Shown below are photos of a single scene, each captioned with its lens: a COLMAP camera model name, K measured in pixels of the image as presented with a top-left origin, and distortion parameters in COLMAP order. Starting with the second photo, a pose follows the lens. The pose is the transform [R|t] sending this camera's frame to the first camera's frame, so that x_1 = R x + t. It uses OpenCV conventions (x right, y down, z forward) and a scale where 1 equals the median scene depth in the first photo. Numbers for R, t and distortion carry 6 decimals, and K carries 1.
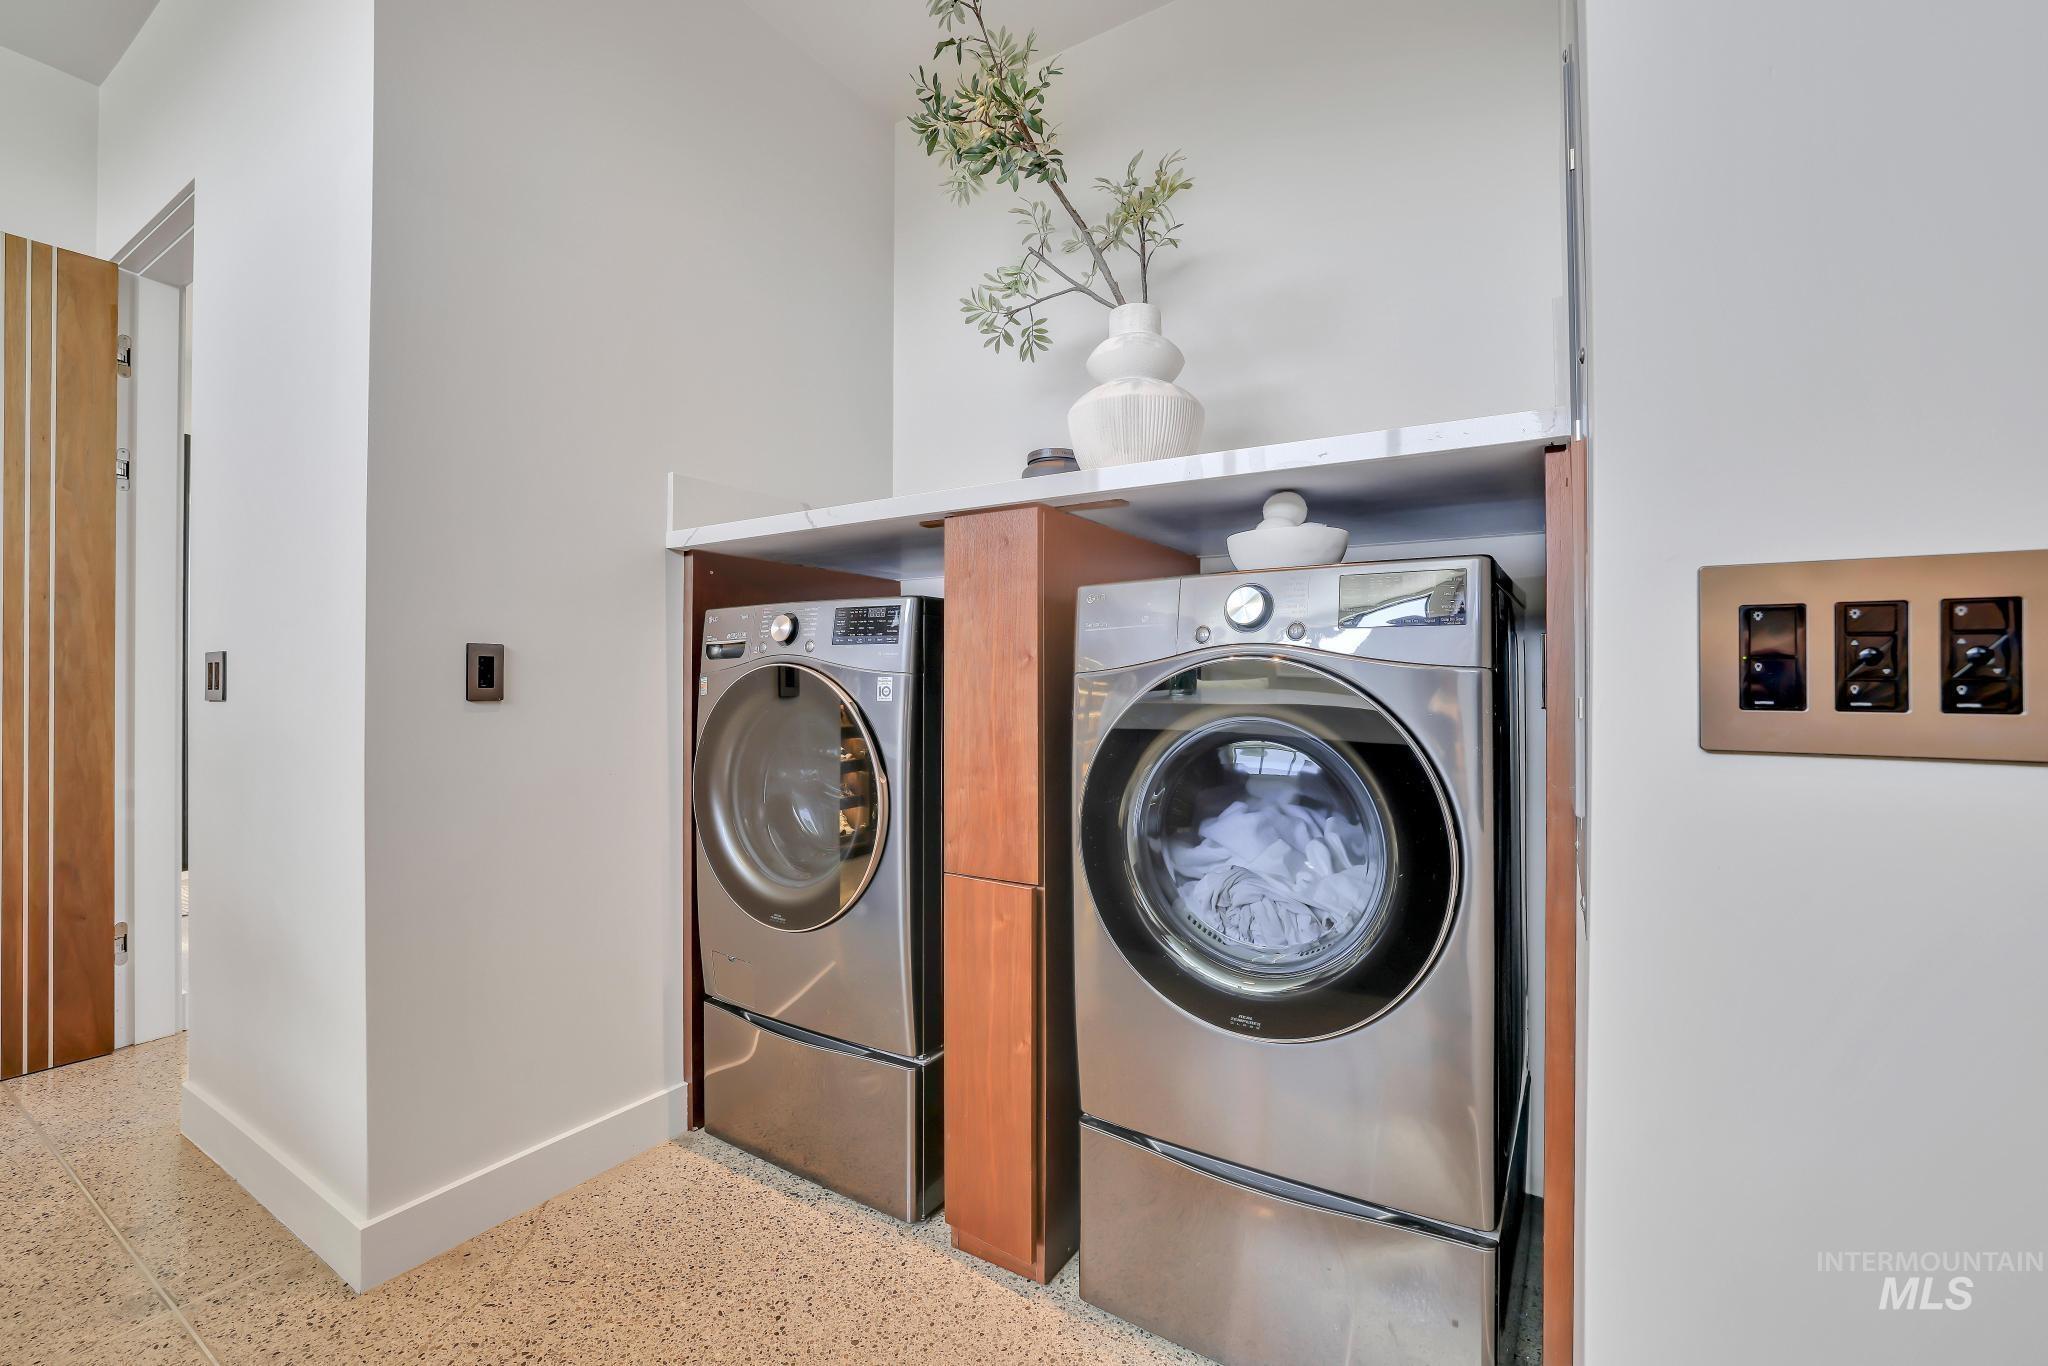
lens RADIAL K [[889.3, 0, 1017.1], [0, 889.3, 684.5], [0, 0, 1]] dist [-0.019464, 0.002509]
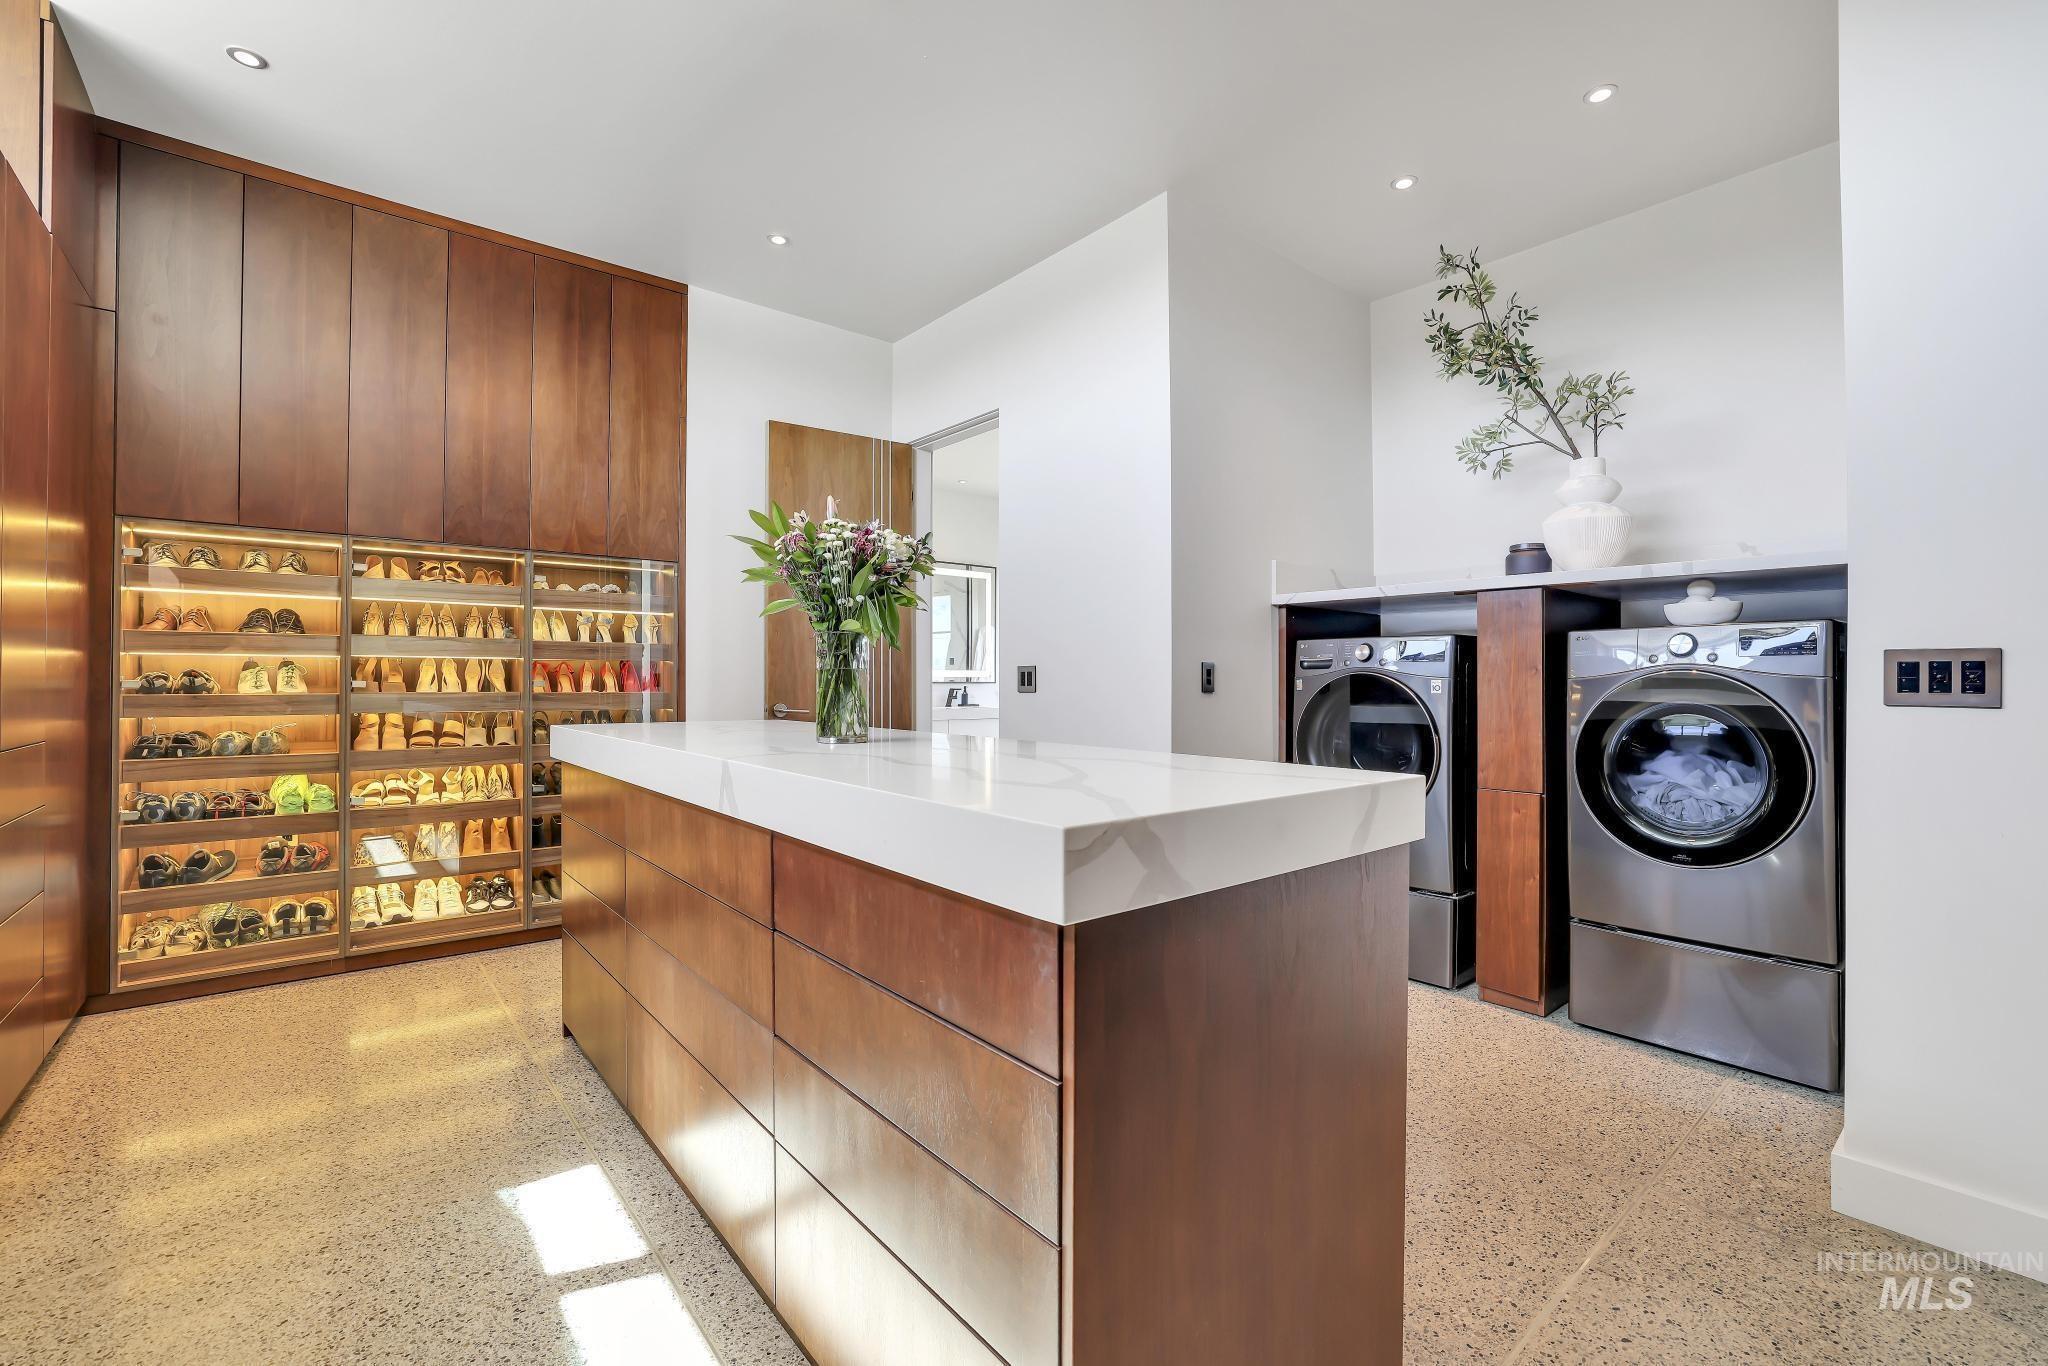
lens RADIAL K [[889.3, 0, 1029.3], [0, 889.3, 679.7], [0, 0, 1]] dist [-0.019464, 0.002509]
pose [[0.953836, -0.001021, -0.300327, -0.426714], [-0.000075, 0.999993, -0.003636, -0.002682], [0.300328, 0.003491, 0.953829, -1.030136]]
